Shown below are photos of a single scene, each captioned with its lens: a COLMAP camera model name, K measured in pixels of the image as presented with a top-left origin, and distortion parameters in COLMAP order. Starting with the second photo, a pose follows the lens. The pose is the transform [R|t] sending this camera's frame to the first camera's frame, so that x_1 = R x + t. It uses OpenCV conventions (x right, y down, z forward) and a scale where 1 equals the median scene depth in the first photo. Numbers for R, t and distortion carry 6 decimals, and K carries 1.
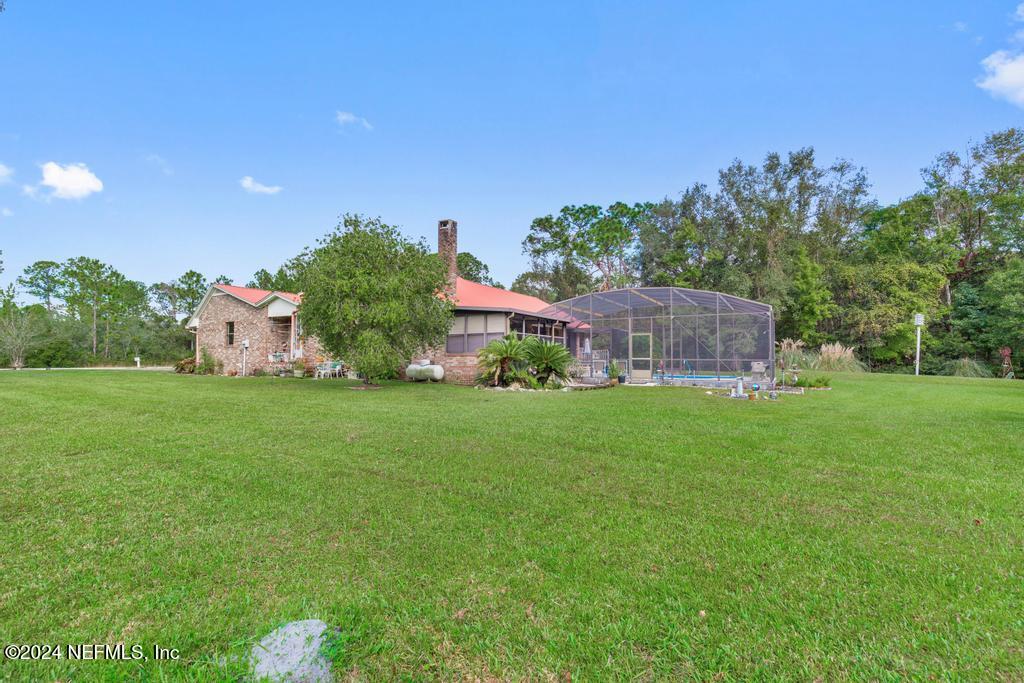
lens RADIAL K [[459.1, 0, 513.7], [0, 459.1, 343.9], [0, 0, 1]] dist [0.001453, -0.000124]
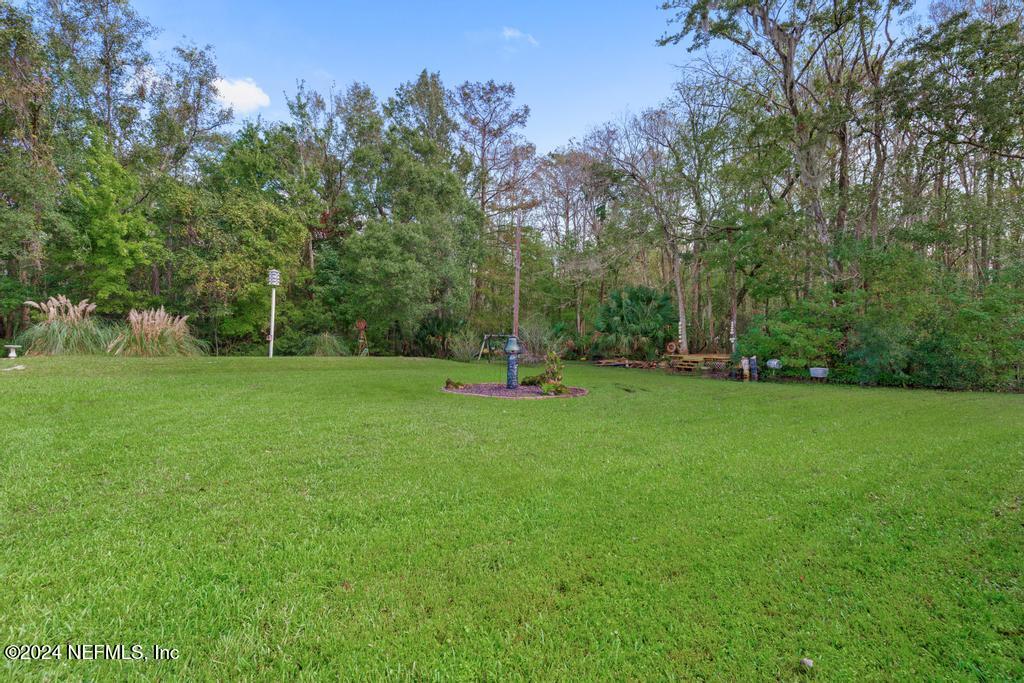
lens RADIAL K [[459.1, 0, 512.5], [0, 459.1, 337.7], [0, 0, 1]] dist [0.001453, -0.000124]
pose [[0.409777, -0.014243, 0.912075, 0.355530], [-0.020241, 0.999490, 0.024702, 0.012287], [-0.911961, -0.028584, 0.409279, 0.344823]]
